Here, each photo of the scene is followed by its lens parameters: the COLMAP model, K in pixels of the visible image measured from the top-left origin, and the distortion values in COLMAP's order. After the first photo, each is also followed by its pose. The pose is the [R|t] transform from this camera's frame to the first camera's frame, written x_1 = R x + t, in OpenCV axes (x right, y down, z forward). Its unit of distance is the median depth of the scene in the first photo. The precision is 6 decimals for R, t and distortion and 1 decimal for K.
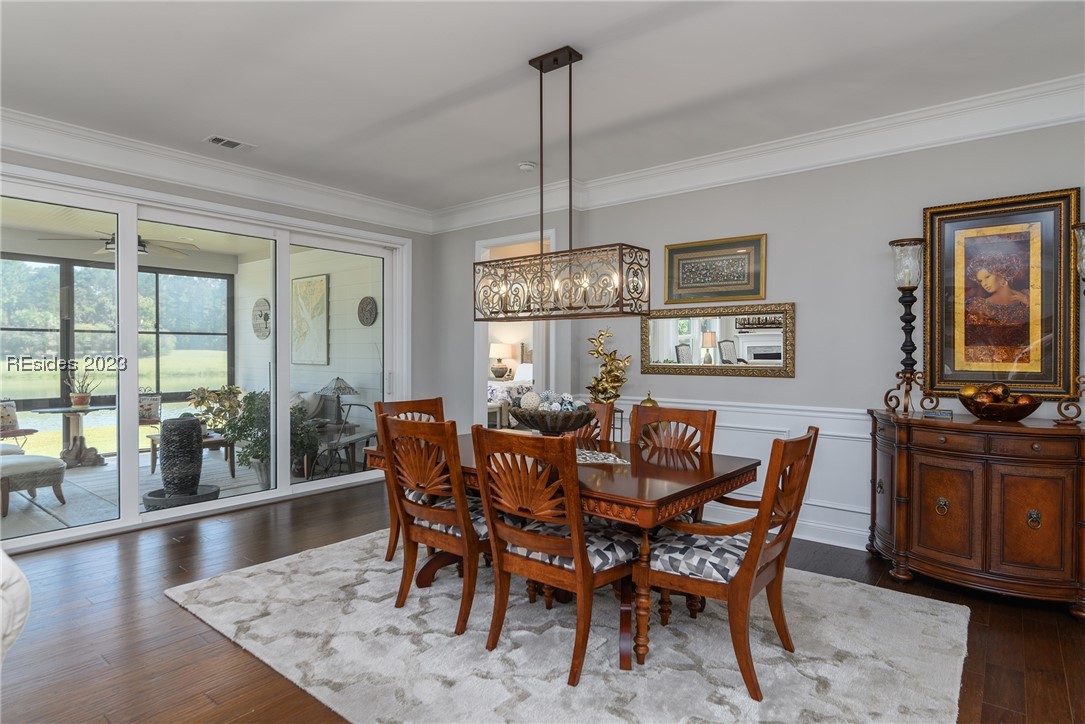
lens RADIAL K [[582.0, 0, 542.5], [0, 582.0, 362.0], [0, 0, 1]] dist [-0.001360, 0.000196]
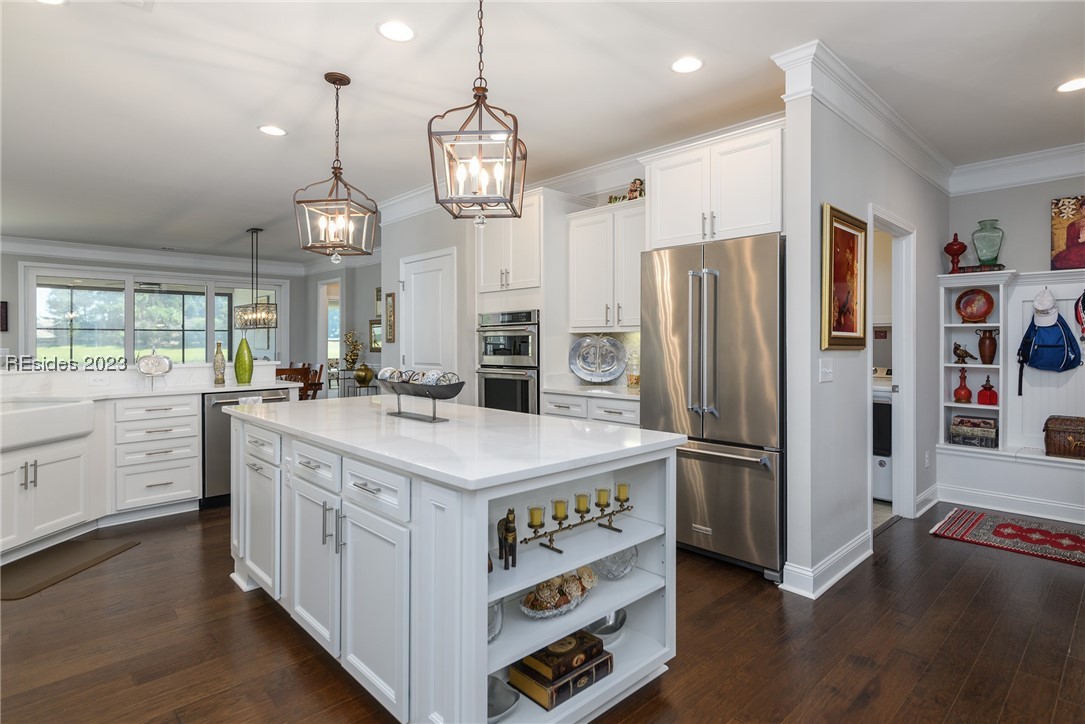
lens RADIAL K [[571.9, 0, 562.4], [0, 571.9, 340.4], [0, 0, 1]] dist [0.000354, -0.000244]
pose [[0.993281, -0.004091, -0.115659, 0.690262], [0.002121, 0.999851, -0.017151, 0.009981], [0.115712, 0.016790, 0.993141, -0.568516]]
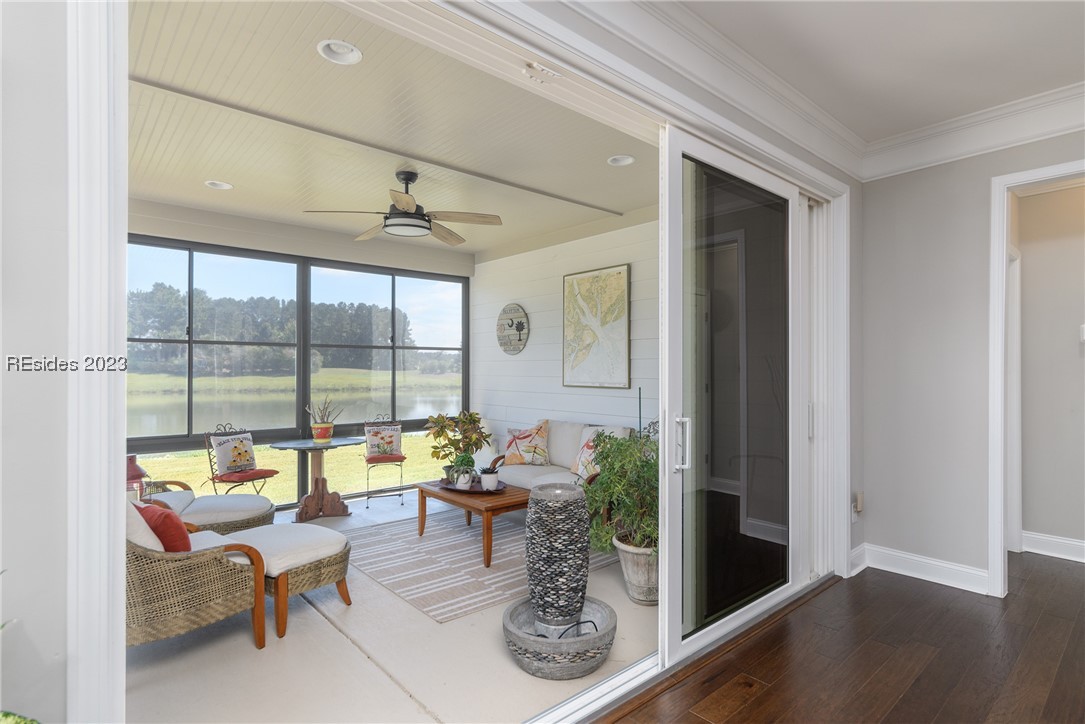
lens RADIAL K [[547.8, 0, 537.2], [0, 547.8, 367.1], [0, 0, 1]] dist [0.001028, 0.000314]
pose [[0.983975, -0.004215, -0.178259, -0.371646], [0.000587, 0.999792, -0.020400, -0.007736], [0.178308, 0.019969, 0.983772, 0.313823]]
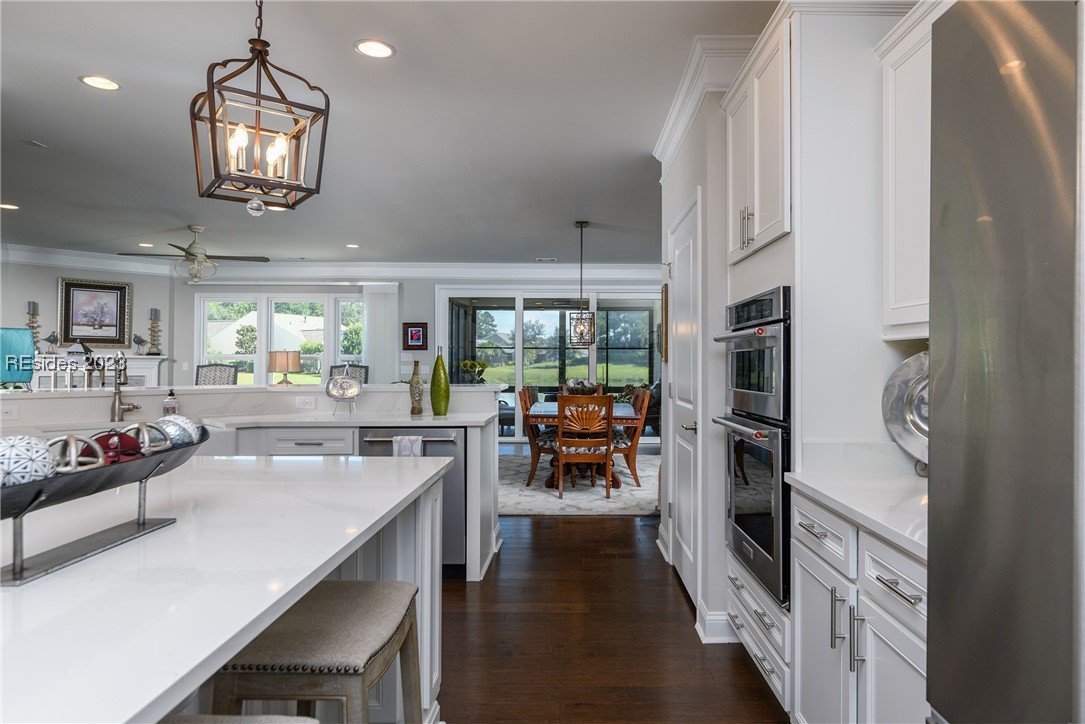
lens RADIAL K [[659.4, 0, 574.9], [0, 659.4, 349.4], [0, 0, 1]] dist [0.000845, -0.000178]
pose [[0.630989, -0.012896, -0.775685, 0.766561], [-0.014381, 0.999496, -0.028315, 0.004737], [0.775659, 0.029022, 0.630485, -0.220063]]
